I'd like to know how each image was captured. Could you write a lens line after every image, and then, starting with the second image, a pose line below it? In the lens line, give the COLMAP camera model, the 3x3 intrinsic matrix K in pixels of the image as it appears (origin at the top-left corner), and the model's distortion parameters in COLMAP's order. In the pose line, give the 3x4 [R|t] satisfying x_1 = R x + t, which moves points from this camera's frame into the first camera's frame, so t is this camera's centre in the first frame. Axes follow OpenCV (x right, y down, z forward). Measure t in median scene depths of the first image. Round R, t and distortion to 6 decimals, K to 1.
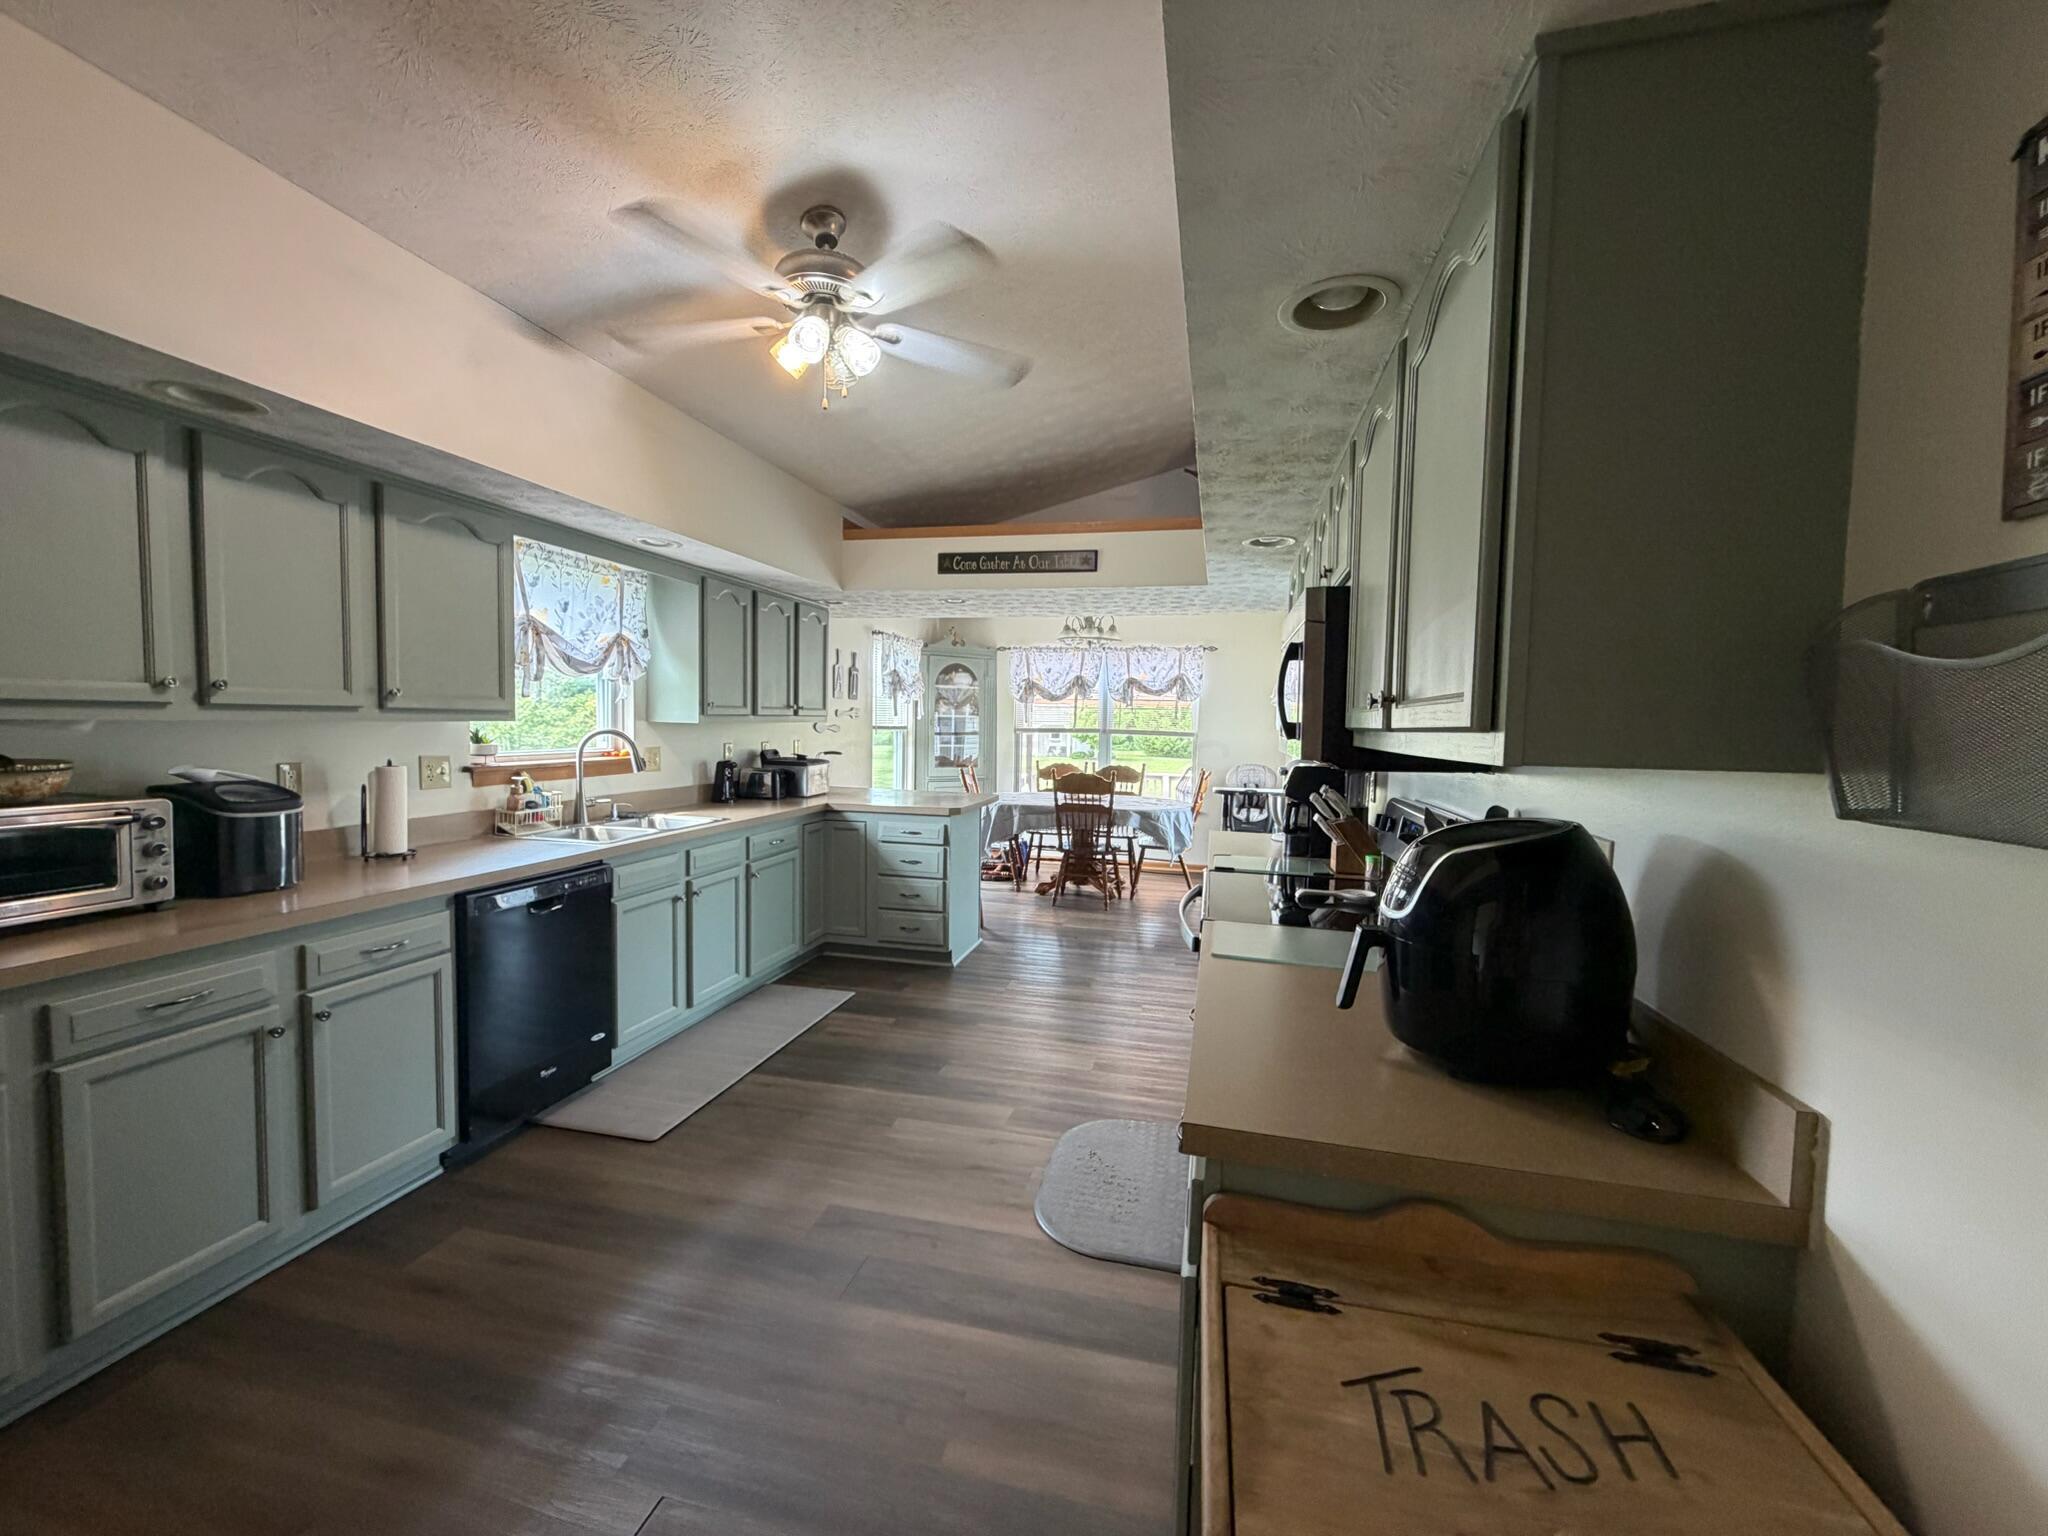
lens RADIAL K [[817.6, 0, 1018.7], [0, 817.6, 767.3], [0, 0, 1]] dist [0.000348, -0.000555]
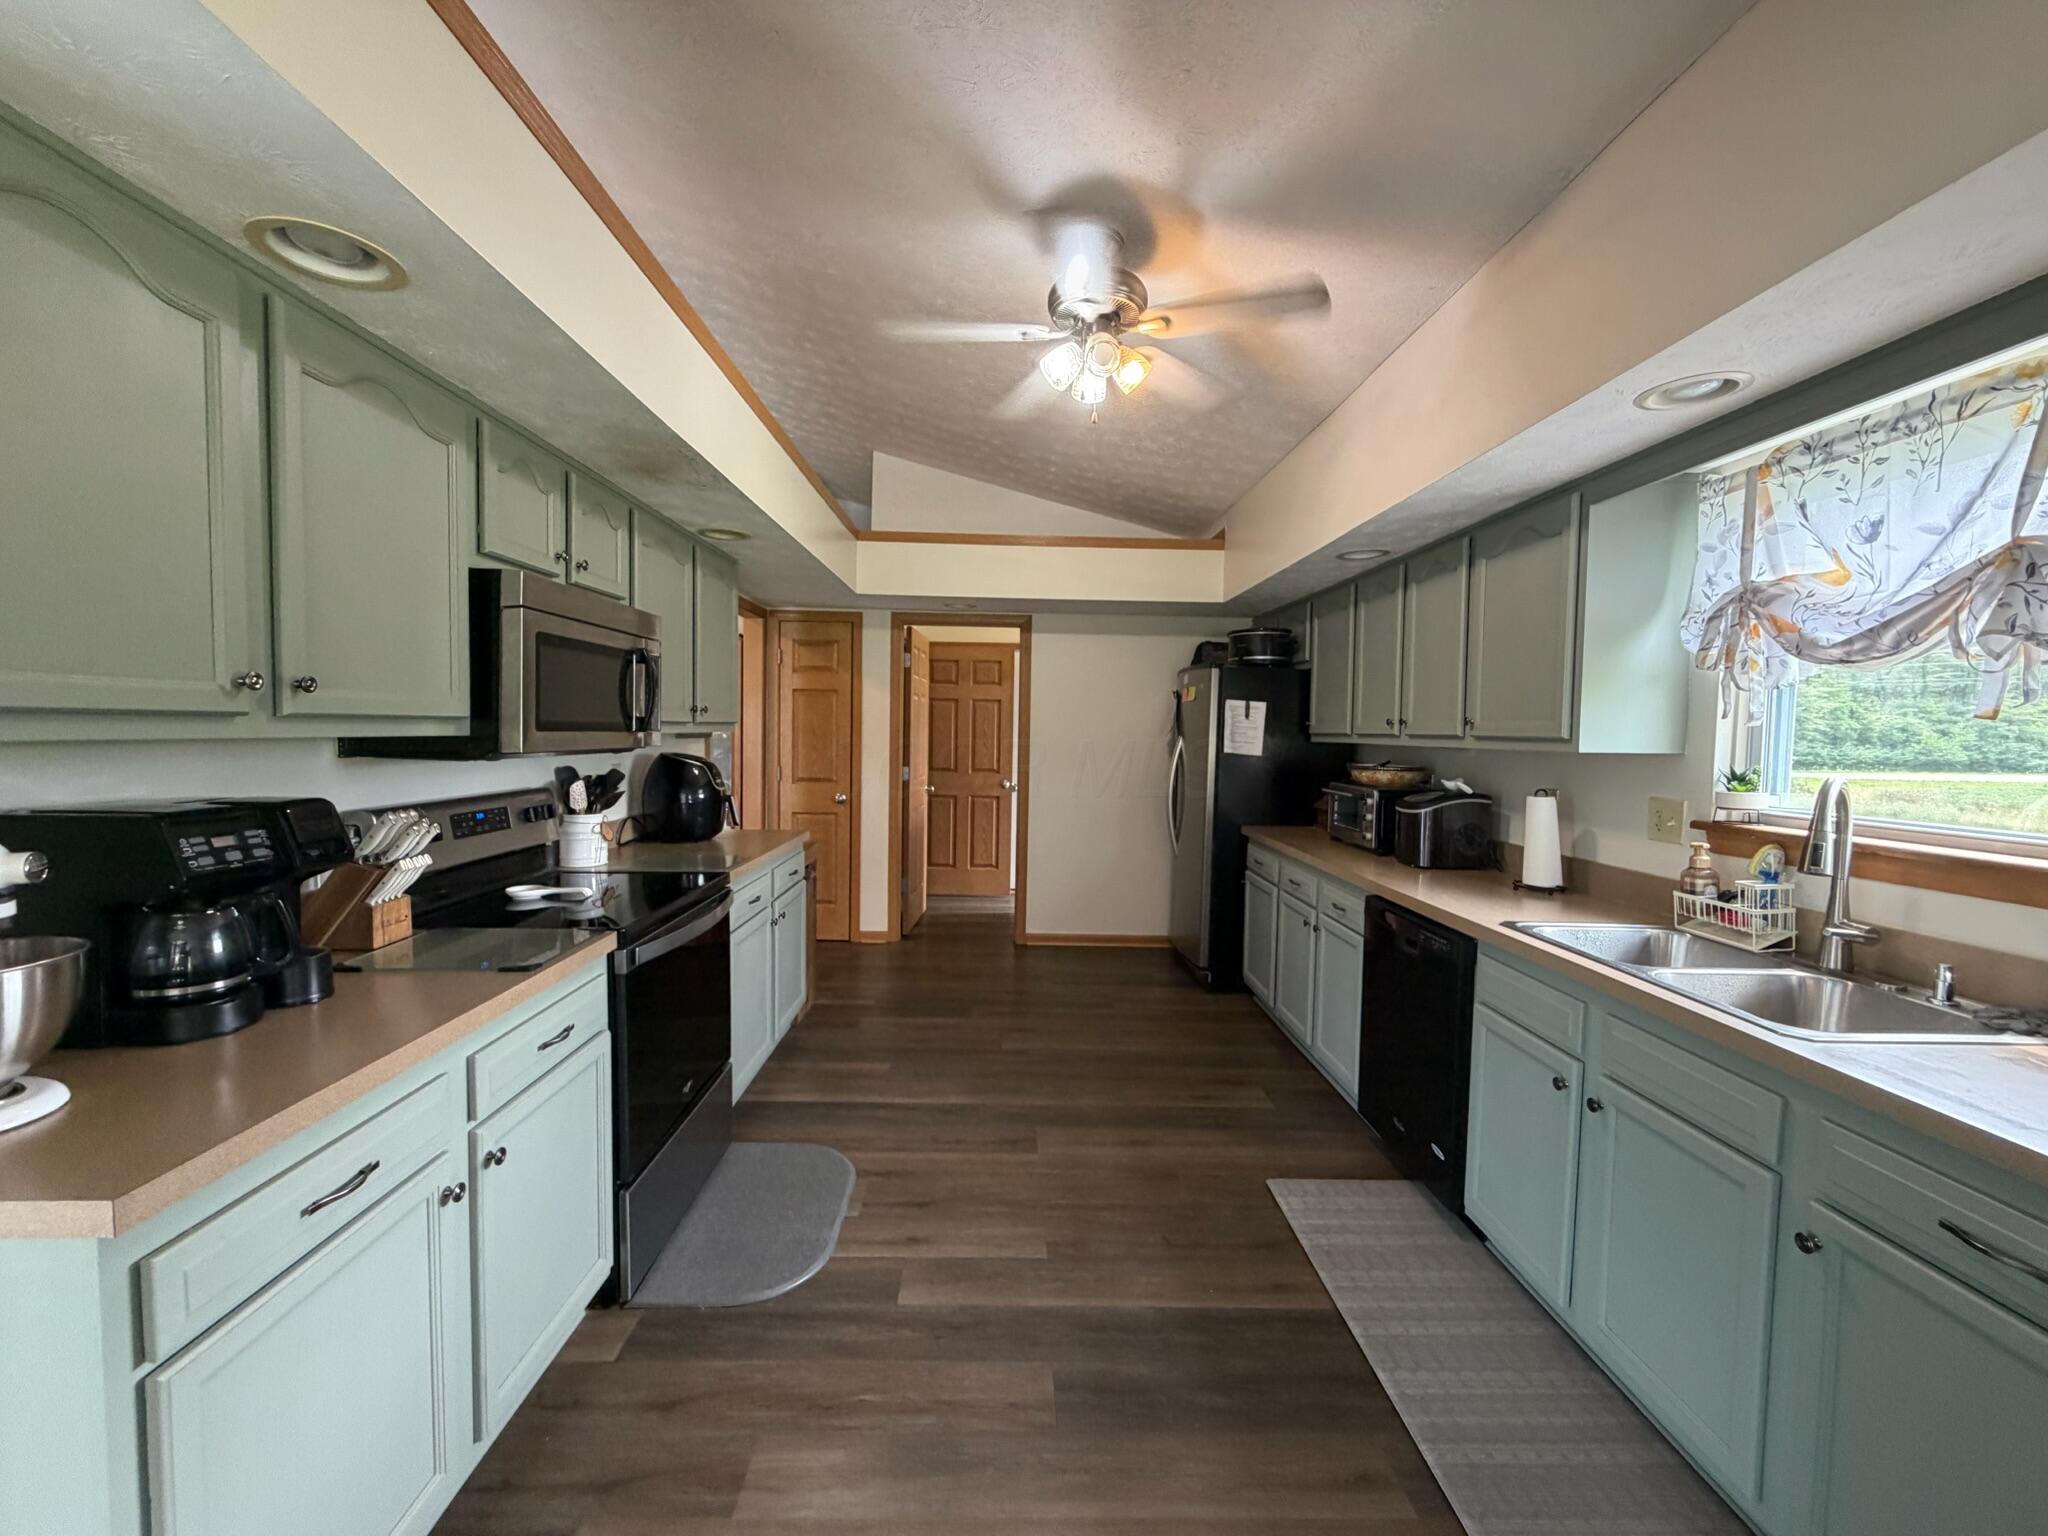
lens RADIAL K [[817.6, 0, 1018.7], [0, 817.6, 767.3], [0, 0, 1]] dist [0.000348, -0.000555]
pose [[-0.967192, -0.028082, -0.252490, 0.066770], [-0.053859, 0.993946, 0.095768, -0.073055], [0.248272, 0.106225, -0.962849, 1.338338]]
